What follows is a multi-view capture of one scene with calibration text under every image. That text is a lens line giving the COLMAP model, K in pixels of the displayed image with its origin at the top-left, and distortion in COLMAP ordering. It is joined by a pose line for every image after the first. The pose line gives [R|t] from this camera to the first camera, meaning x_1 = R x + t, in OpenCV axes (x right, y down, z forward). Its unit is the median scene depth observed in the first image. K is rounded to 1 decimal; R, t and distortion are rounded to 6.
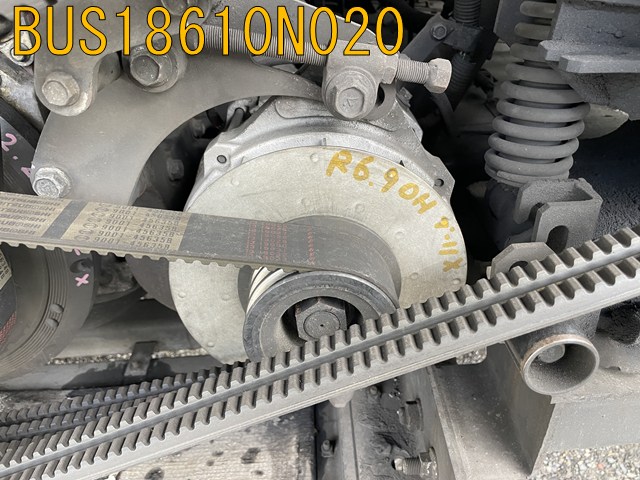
lens RADIAL K [[484.9, 0, 320.3], [0, 484.9, 240.2], [0, 0, 1]] dist [0.010192, 0.001460]
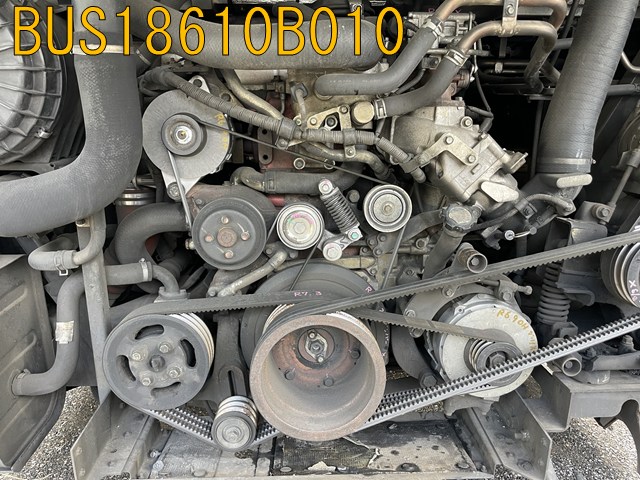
lens RADIAL K [[484.9, 0, 319.5], [0, 484.9, 240.2], [0, 0, 1]] dist [0.010192, 0.001460]
pose [[0.998678, 0.050923, 0.007000, -1.244026], [-0.045907, 0.944873, -0.324203, 0.509642], [-0.023124, 0.323453, 0.945962, -2.308266]]
